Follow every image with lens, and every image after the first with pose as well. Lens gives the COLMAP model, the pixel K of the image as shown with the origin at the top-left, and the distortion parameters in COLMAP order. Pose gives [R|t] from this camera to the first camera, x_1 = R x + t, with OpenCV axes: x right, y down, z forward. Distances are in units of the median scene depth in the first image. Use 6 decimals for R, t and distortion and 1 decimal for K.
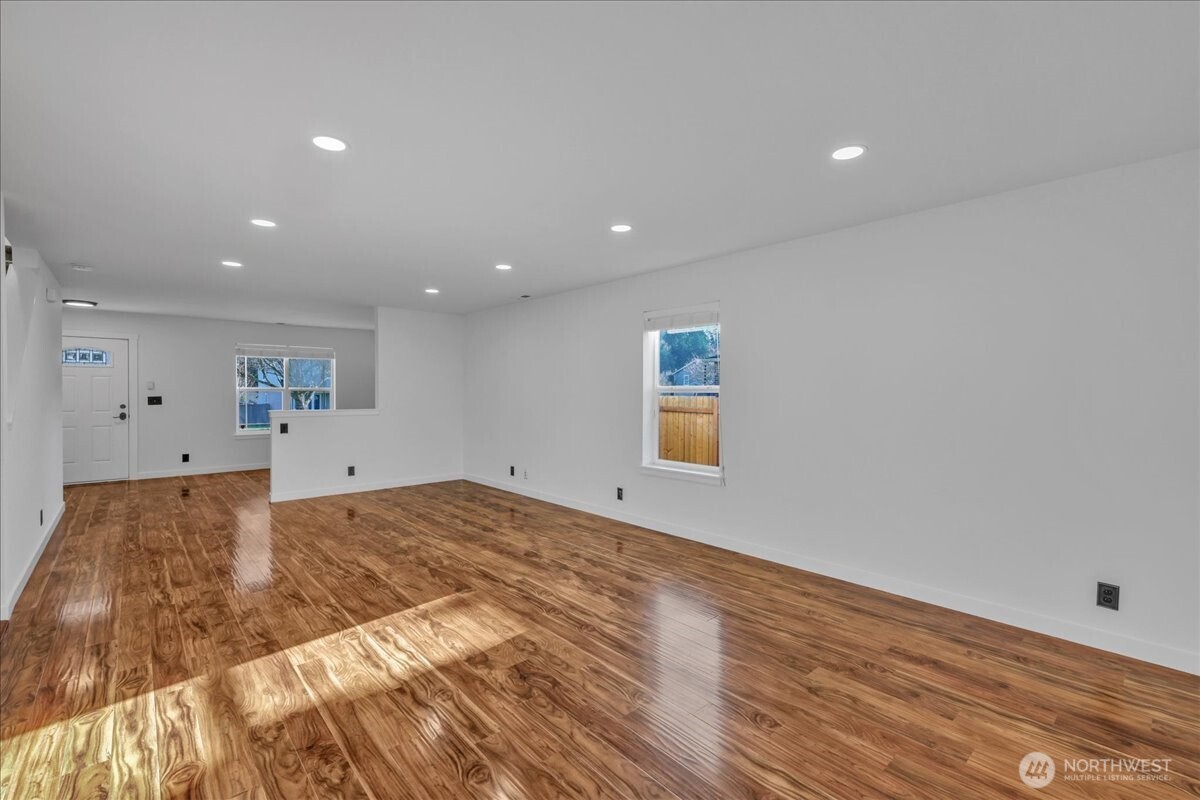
lens RADIAL K [[527.5, 0, 603.4], [0, 527.5, 394.3], [0, 0, 1]] dist [0.011448, -0.000028]
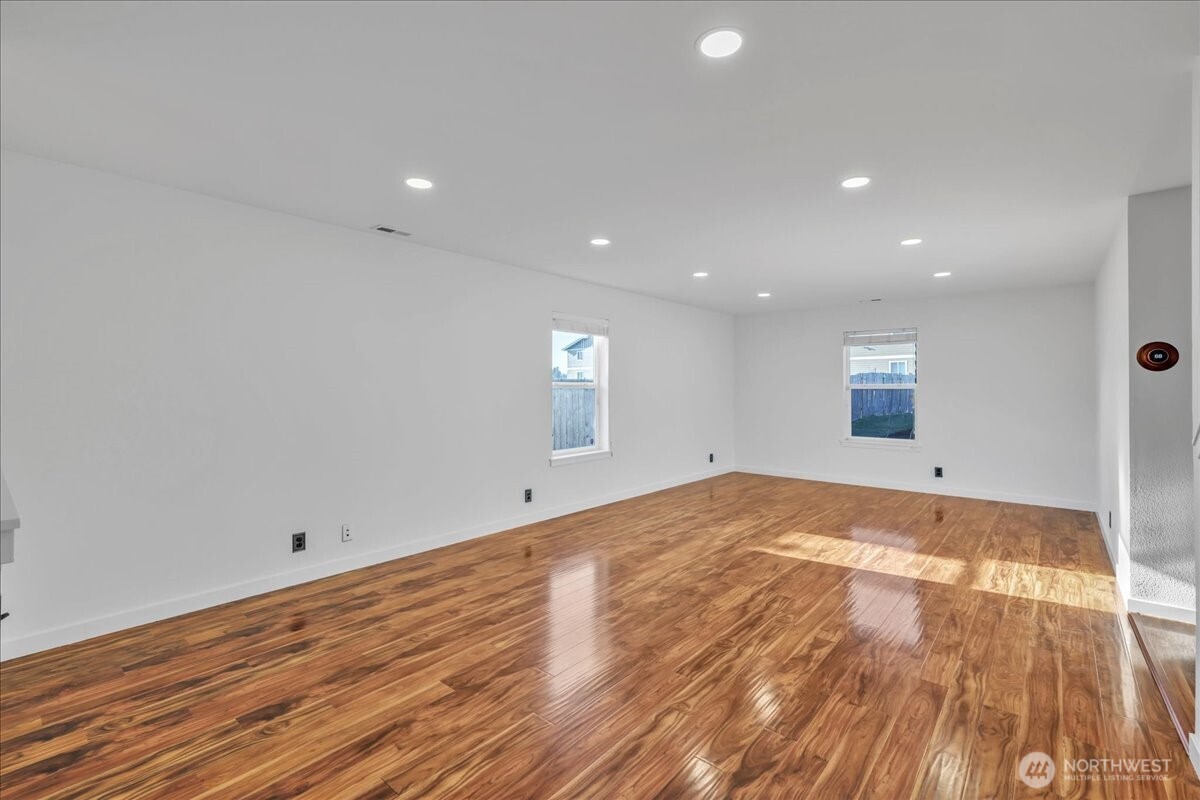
lens RADIAL K [[527.5, 0, 603.4], [0, 527.5, 394.3], [0, 0, 1]] dist [0.011448, -0.000028]
pose [[-0.138487, -0.012271, 0.990288, -1.357276], [0.002251, 0.999917, 0.012705, -0.007584], [-0.990362, 0.003989, -0.138448, 1.467739]]
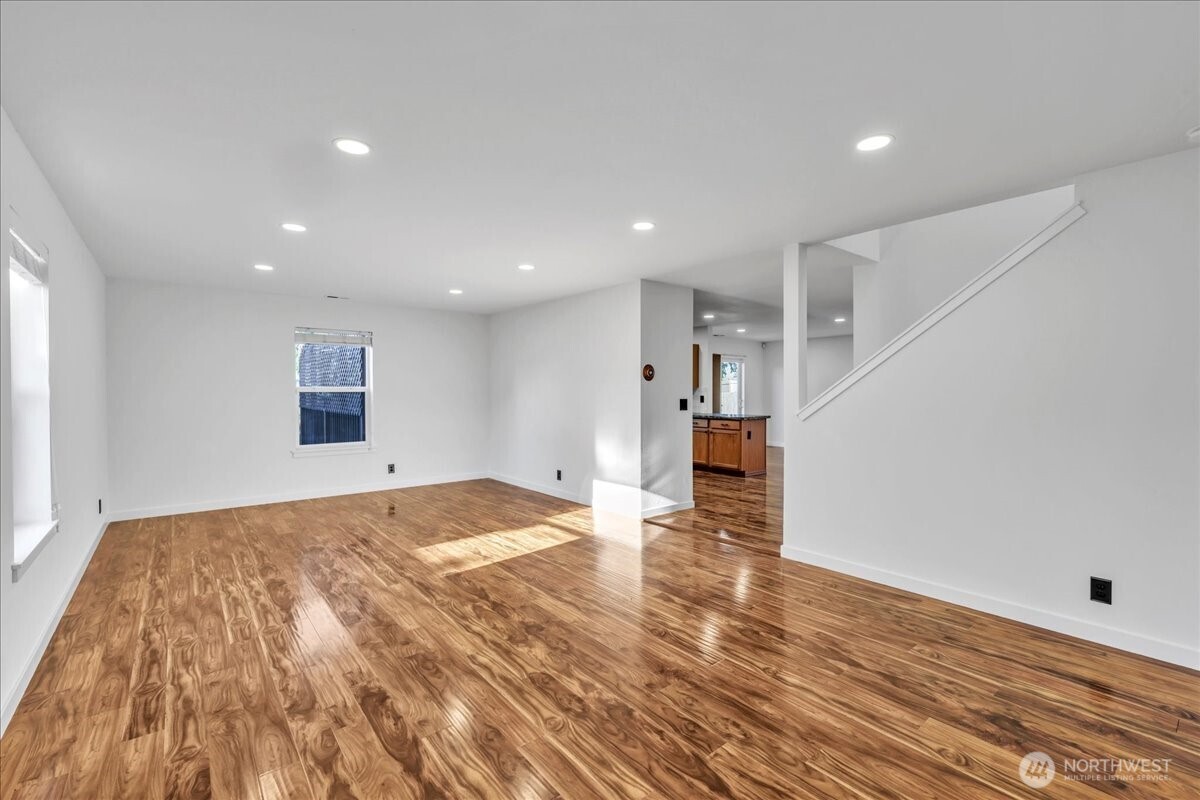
lens RADIAL K [[527.5, 0, 603.4], [0, 527.5, 394.3], [0, 0, 1]] dist [0.011448, -0.000028]
pose [[-0.998856, 0.000931, 0.047806, -0.599348], [0.001442, 0.999942, 0.010648, -0.008682], [-0.047793, 0.010704, -0.998800, 1.982834]]
